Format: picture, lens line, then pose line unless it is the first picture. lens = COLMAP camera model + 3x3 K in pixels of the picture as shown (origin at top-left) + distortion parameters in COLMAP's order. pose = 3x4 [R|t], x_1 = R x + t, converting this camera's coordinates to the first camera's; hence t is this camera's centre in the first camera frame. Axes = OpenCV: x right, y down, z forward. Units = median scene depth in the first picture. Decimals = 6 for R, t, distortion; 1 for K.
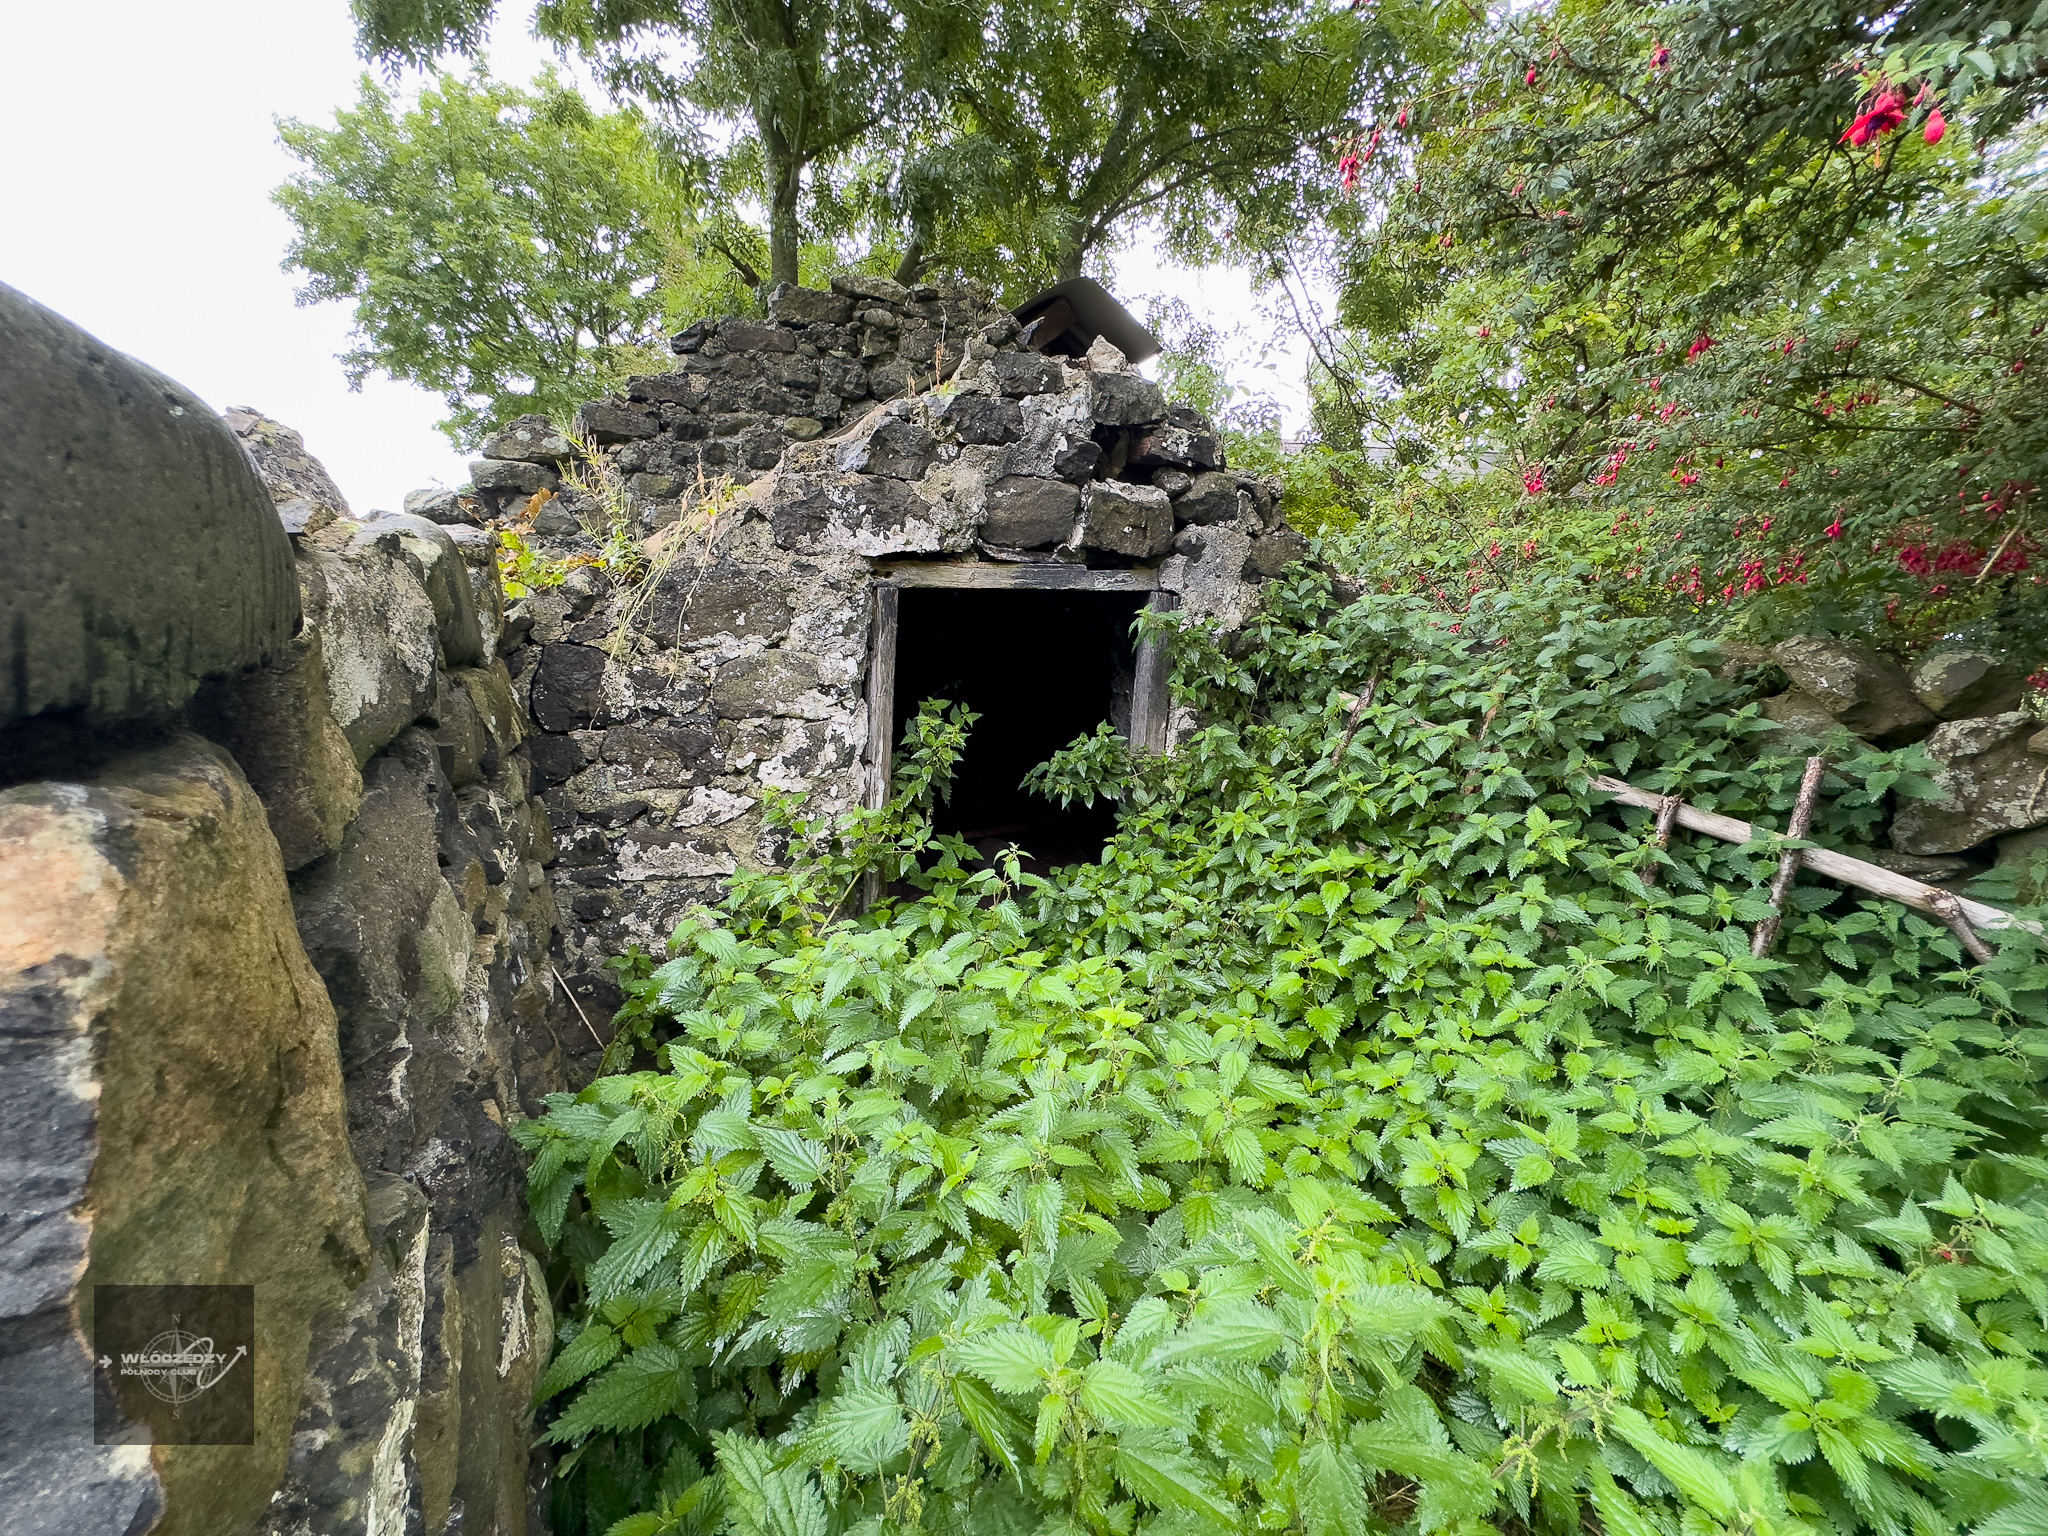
lens RADIAL K [[814.7, 0, 1024.5], [0, 814.7, 764.6], [0, 0, 1]] dist [-0.003638, 0.000247]
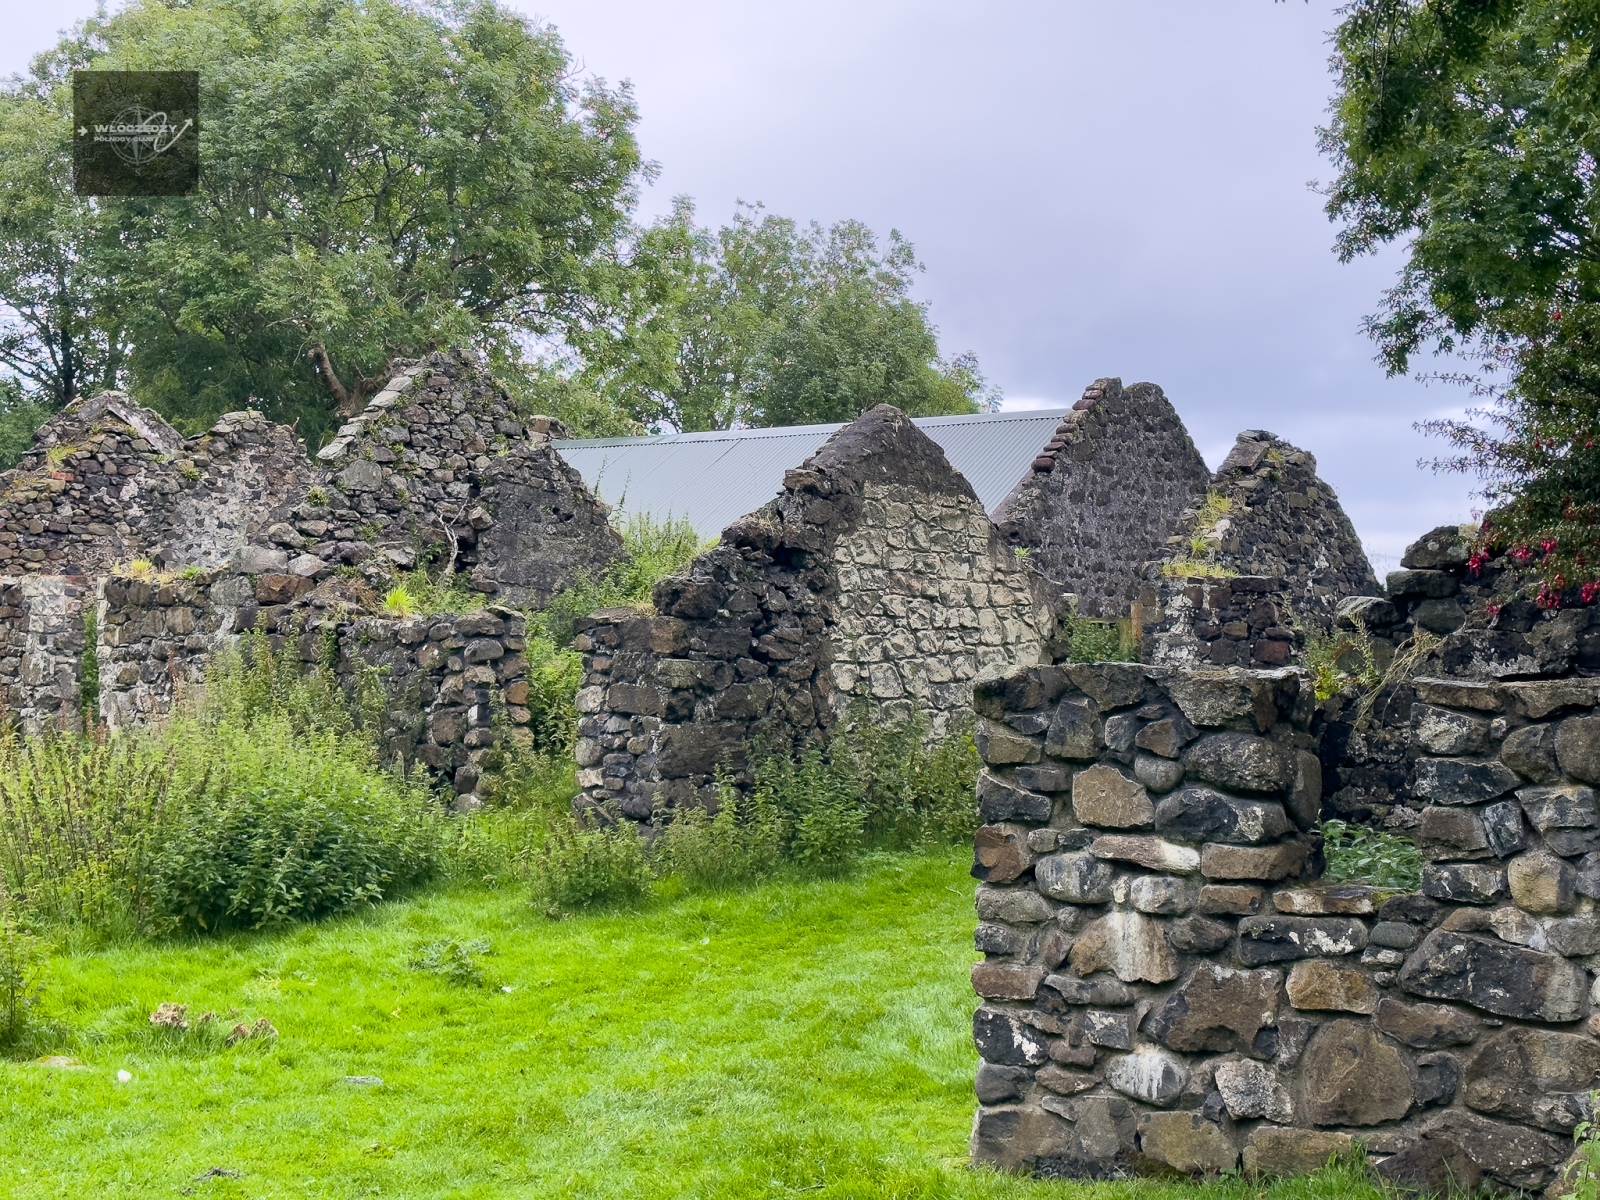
lens RADIAL K [[2207.7, 0, 786.6], [0, 2207.7, 580.0], [0, 0, 1]] dist [0.177724, -0.266314]
pose [[0.581207, -0.036632, -0.812931, 2.760371], [-0.160590, 0.974177, -0.158713, 0.529379], [0.797753, 0.222794, 0.560315, -2.853459]]
